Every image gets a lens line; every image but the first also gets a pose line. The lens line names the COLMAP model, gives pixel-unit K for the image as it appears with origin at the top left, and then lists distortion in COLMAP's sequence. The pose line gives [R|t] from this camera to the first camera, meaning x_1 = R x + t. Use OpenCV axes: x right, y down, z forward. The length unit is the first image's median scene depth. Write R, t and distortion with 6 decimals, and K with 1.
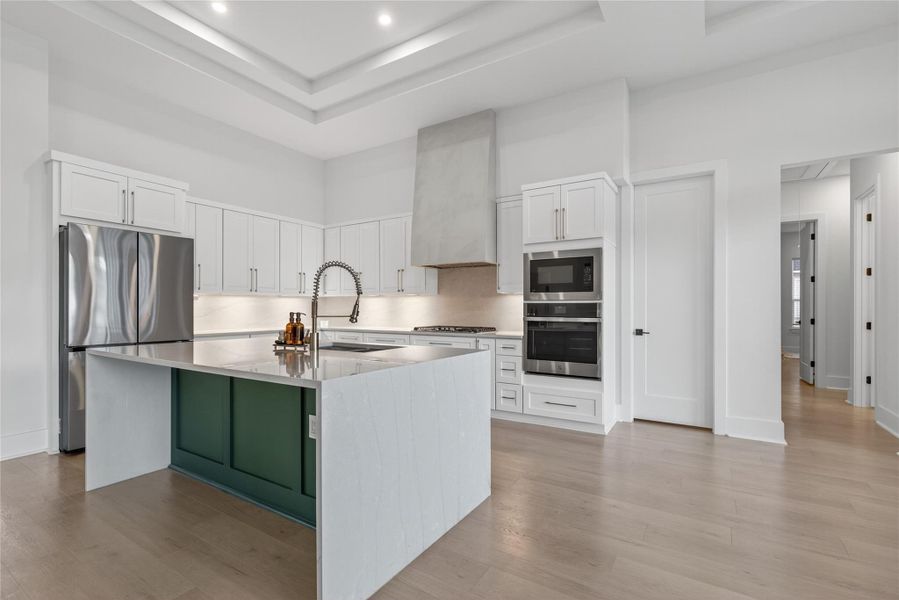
lens RADIAL K [[412.2, 0, 447.3], [0, 412.2, 307.0], [0, 0, 1]] dist [0.005094, 0.001052]
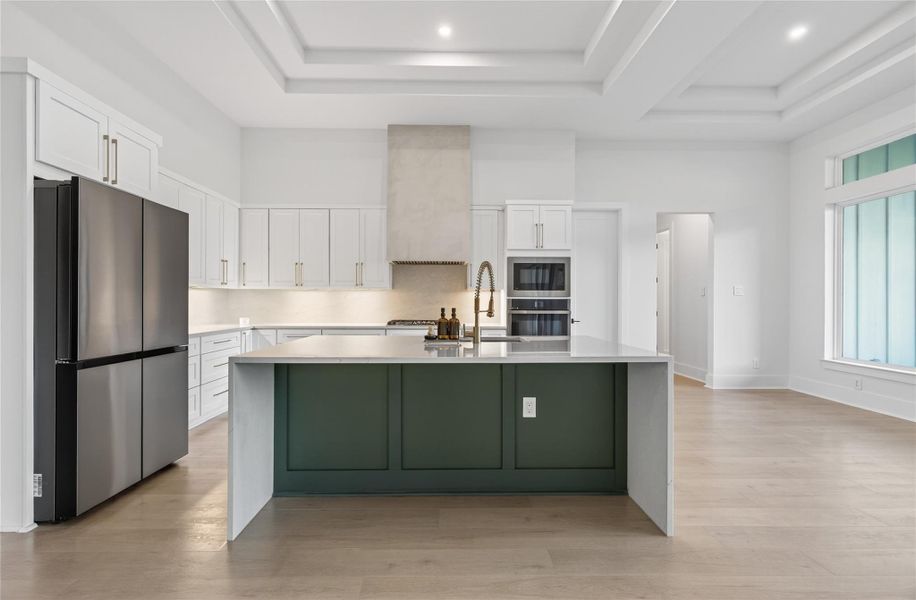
lens RADIAL K [[418.8, 0, 458.0], [0, 418.8, 300.0], [0, 0, 1]] dist [0.001971, 0.000087]
pose [[0.833333, 0.002996, 0.552763, -0.616860], [-0.001643, 0.999994, -0.002943, -0.002258], [-0.552769, 0.001544, 0.833333, 0.074510]]
